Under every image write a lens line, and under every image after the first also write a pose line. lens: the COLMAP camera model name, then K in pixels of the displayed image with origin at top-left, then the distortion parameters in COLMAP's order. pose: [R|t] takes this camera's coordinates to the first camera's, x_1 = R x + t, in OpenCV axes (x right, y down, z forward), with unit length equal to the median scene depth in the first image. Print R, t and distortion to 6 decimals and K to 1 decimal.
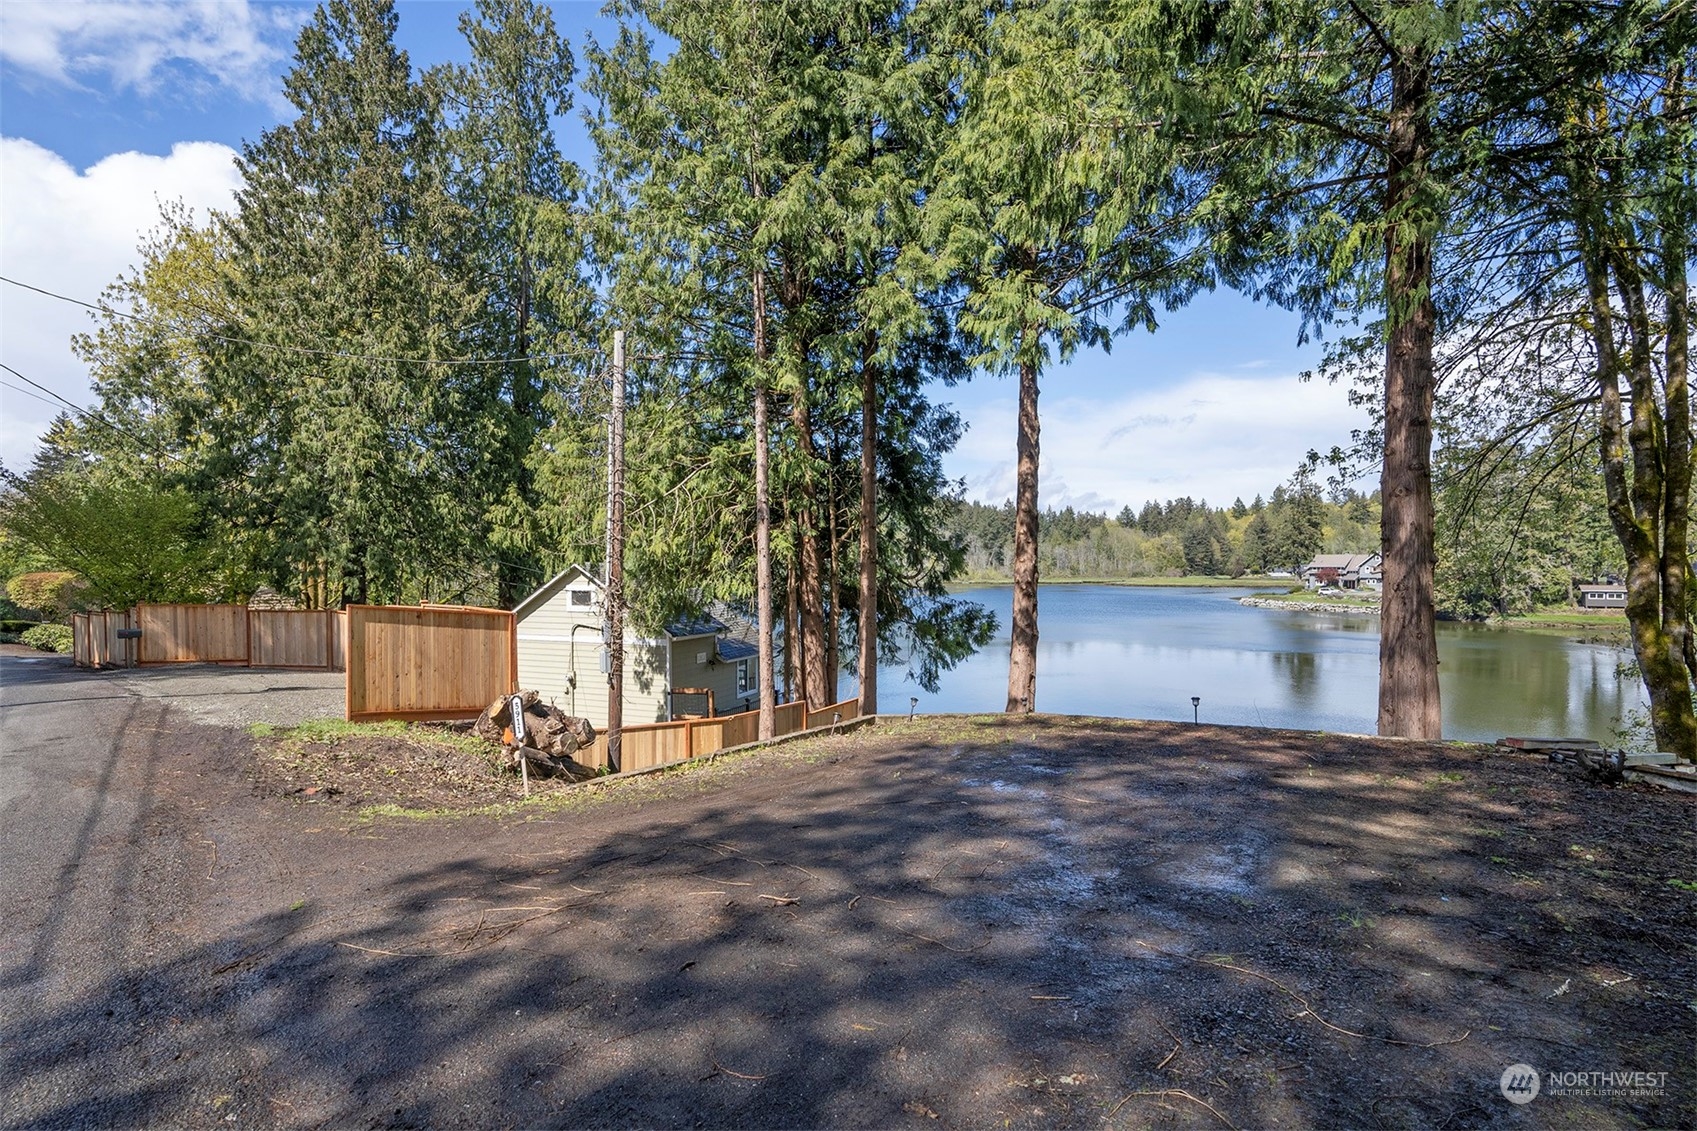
lens RADIAL K [[806.0, 0, 834.9], [0, 806.0, 579.0], [0, 0, 1]] dist [-0.053787, 0.029748]
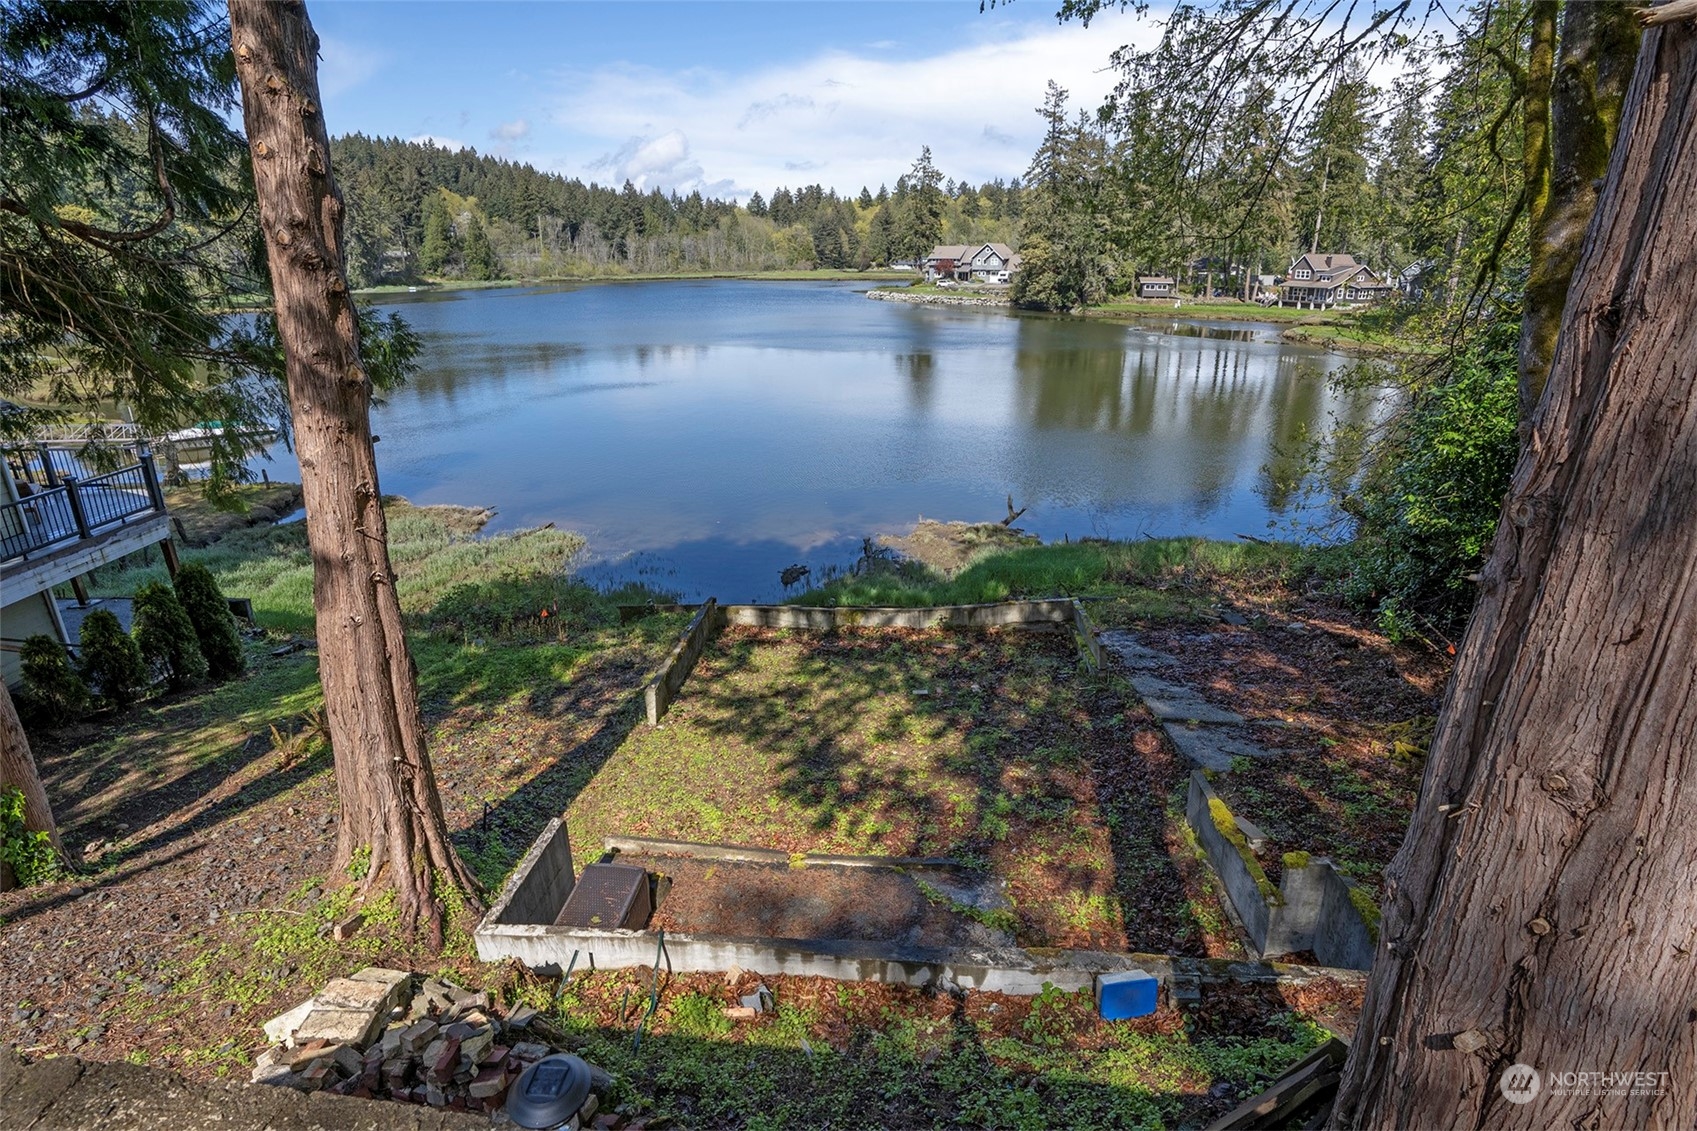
lens RADIAL K [[834.5, 0, 842.6], [0, 834.5, 555.5], [0, 0, 1]] dist [-0.082145, 0.035814]
pose [[0.903258, -0.143370, 0.404438, 0.256823], [0.005395, 0.946251, 0.323387, 0.025393], [-0.429064, -0.289920, 0.855483, 0.504554]]
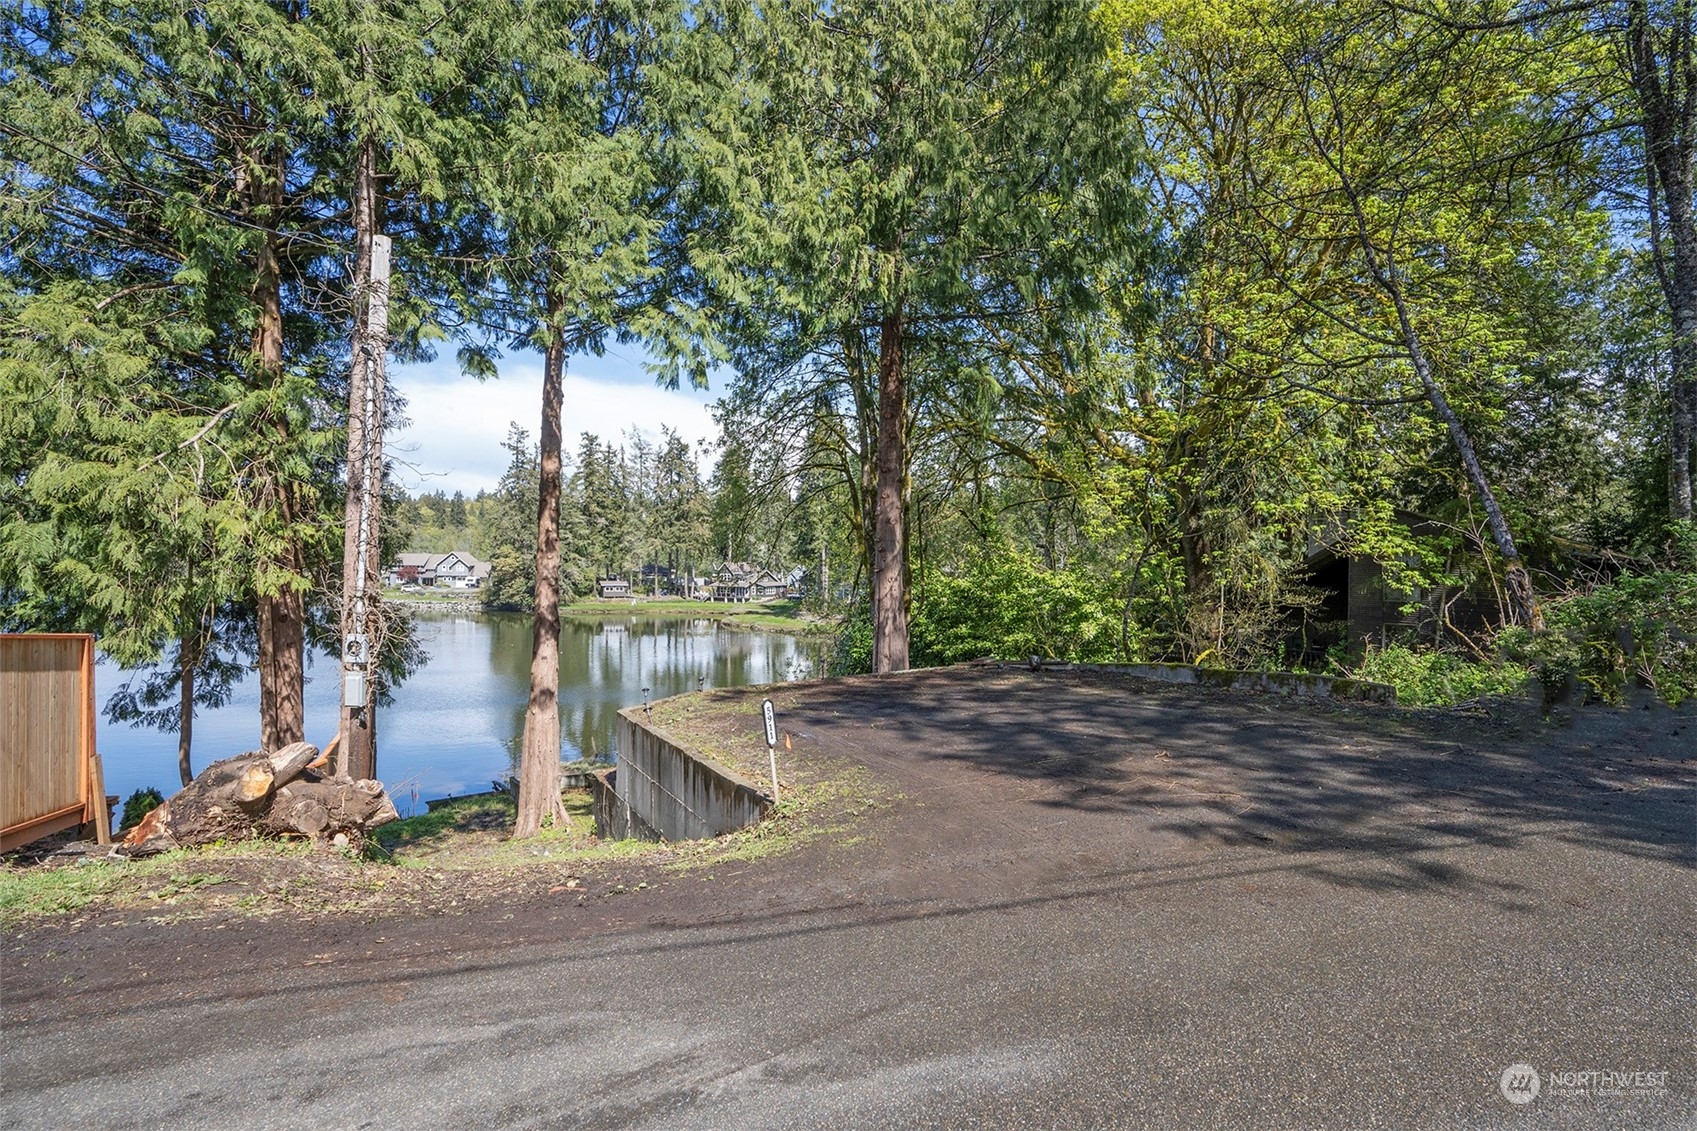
lens RADIAL K [[795.0, 0, 848.5], [0, 795.0, 565.5], [0, 0, 1]] dist [-0.054038, 0.028280]
pose [[0.450614, 0.011388, 0.892646, -0.428327], [0.001463, 0.999908, -0.013495, 0.001400], [-0.892718, 0.007387, 0.450555, 0.183662]]
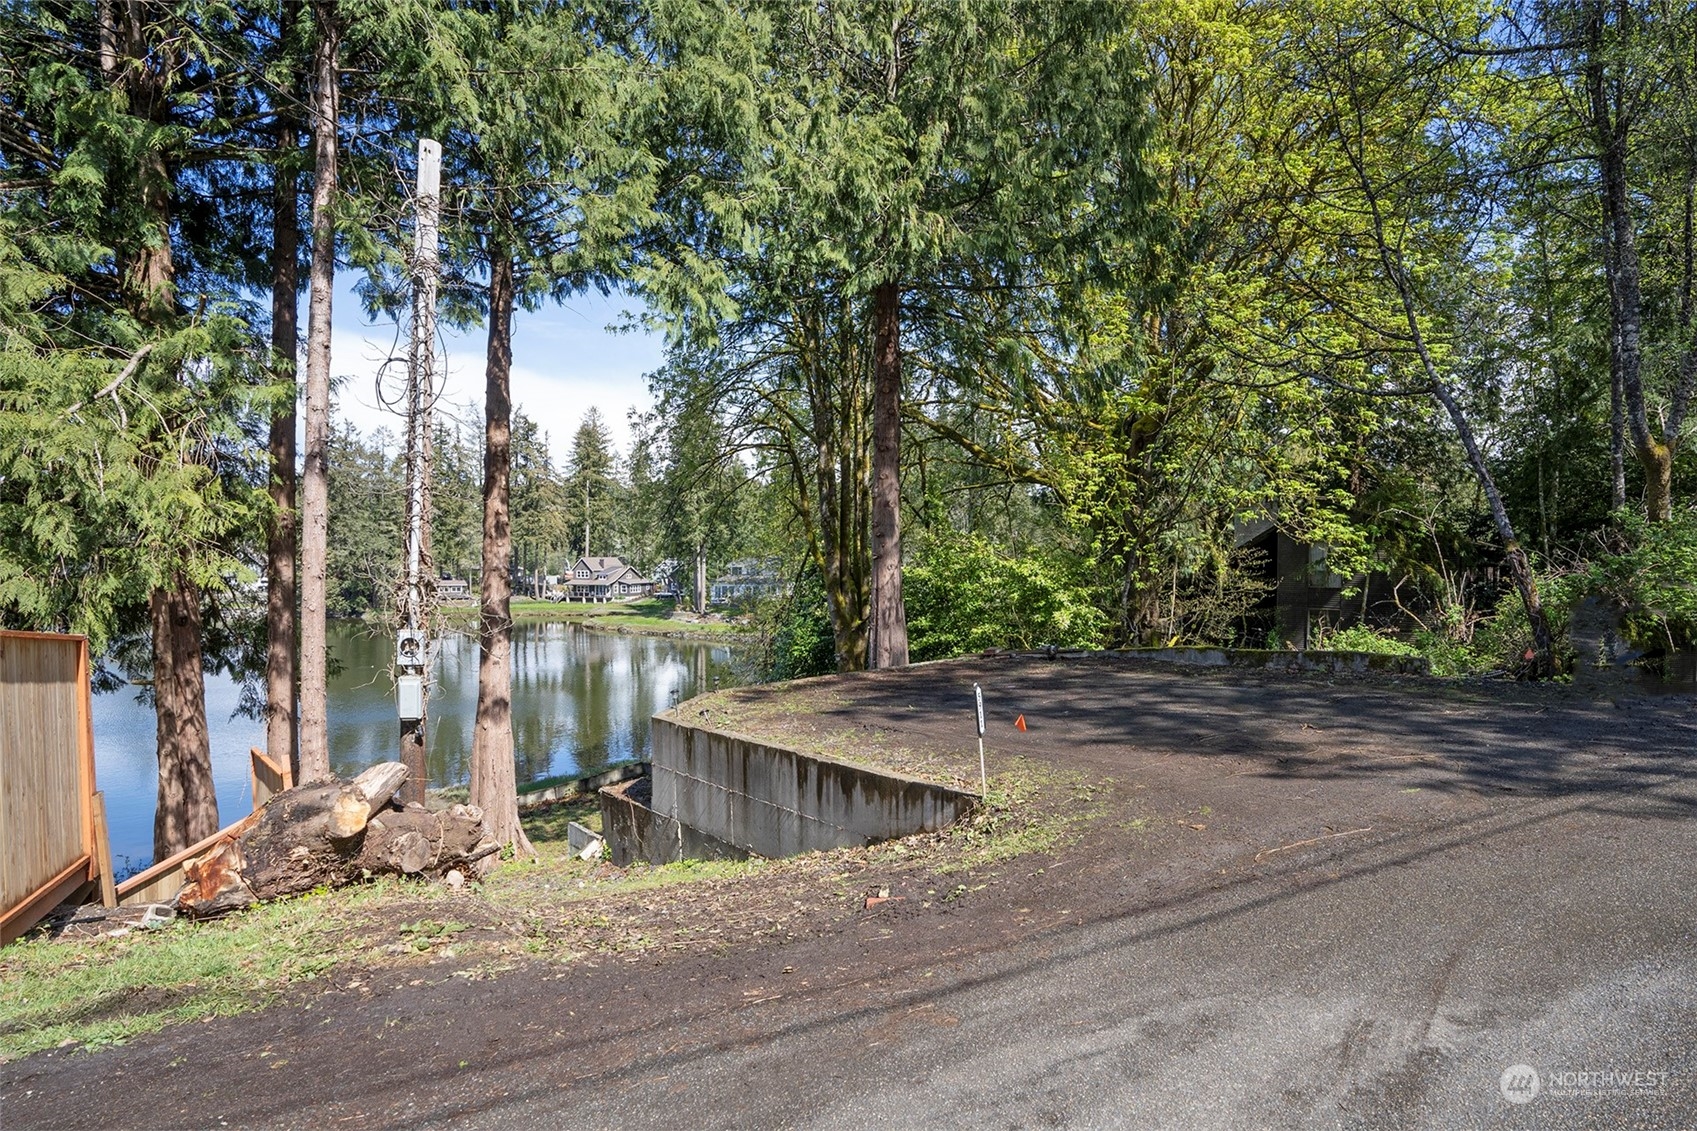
lens RADIAL K [[856.6, 0, 892.6], [0, 856.6, 577.4], [0, 0, 1]] dist [-0.067899, 0.026212]
pose [[0.256620, -0.010694, 0.966453, -0.472016], [0.011463, 0.999902, 0.008020, 0.008790], [-0.966444, 0.009020, 0.256718, 0.310902]]
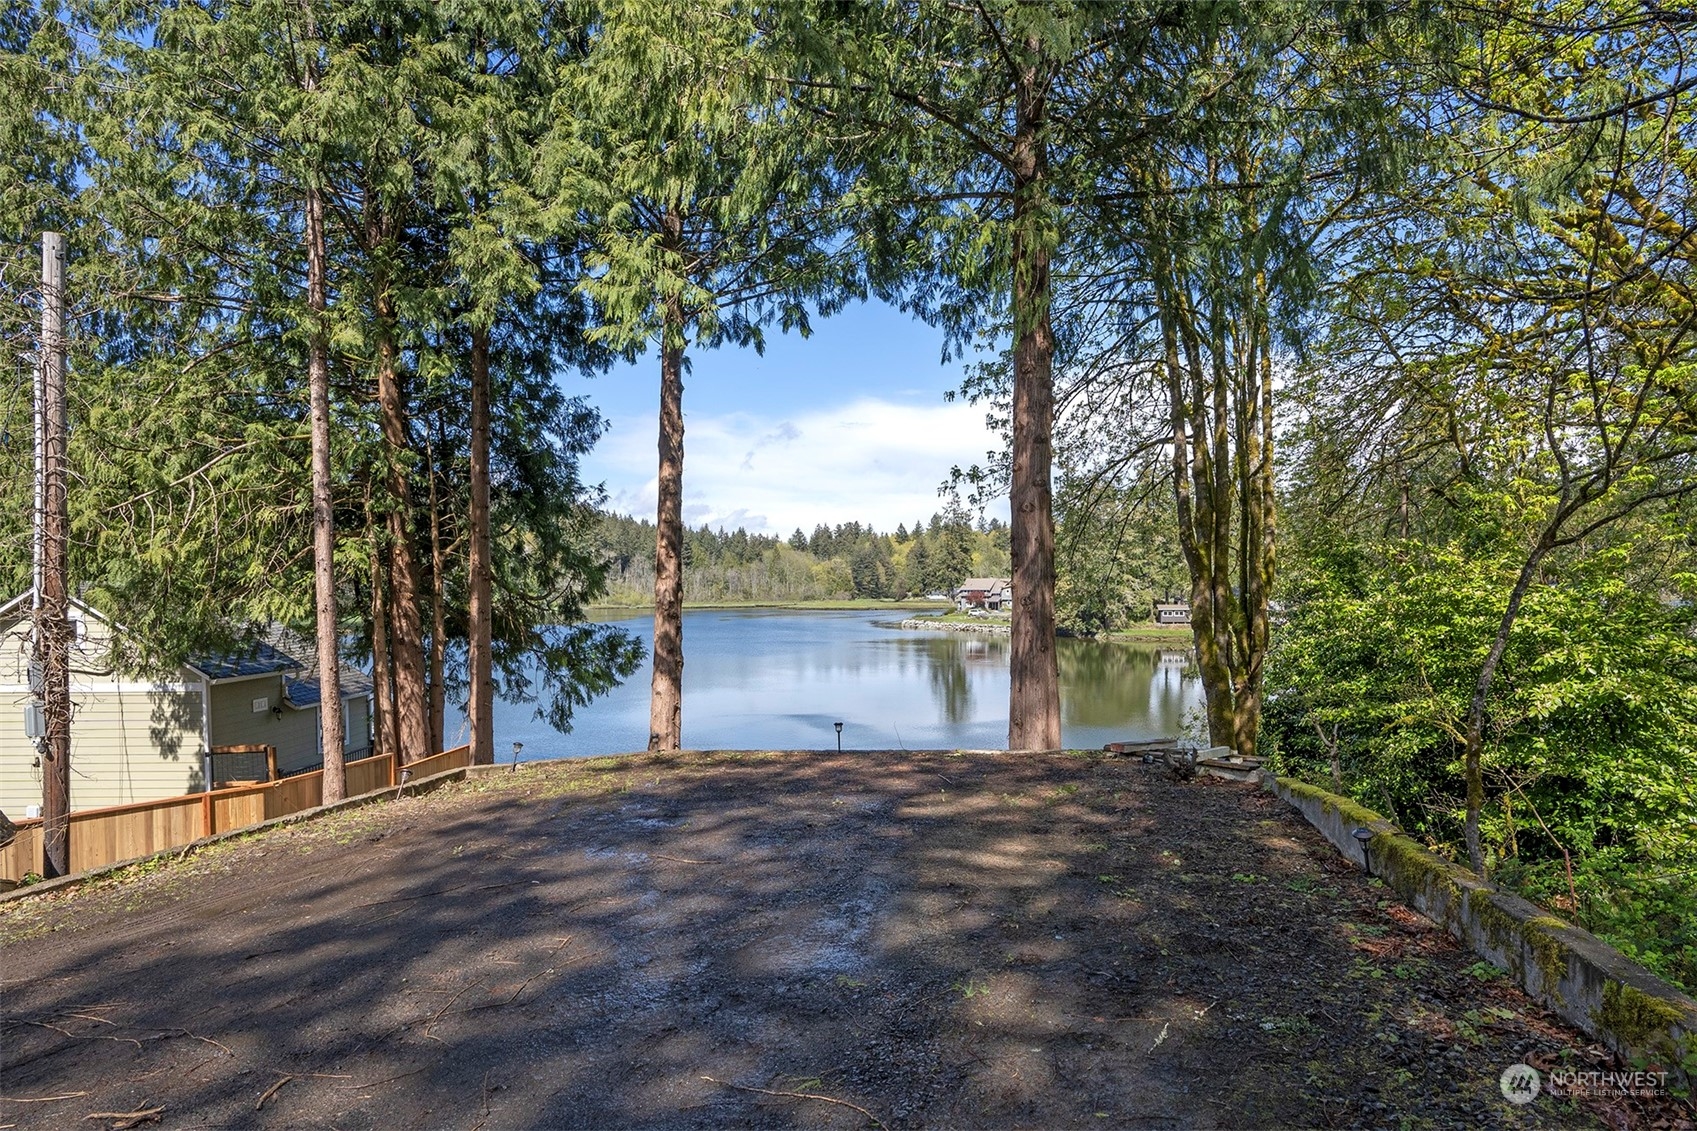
lens RADIAL K [[857.1, 0, 874.4], [0, 857.1, 616.7], [0, 0, 1]] dist [-0.074342, 0.028092]
pose [[0.905927, -0.014077, 0.423199, 0.039005], [0.007575, 0.999826, 0.017043, 0.005454], [-0.423365, -0.012234, 0.905877, 0.045588]]
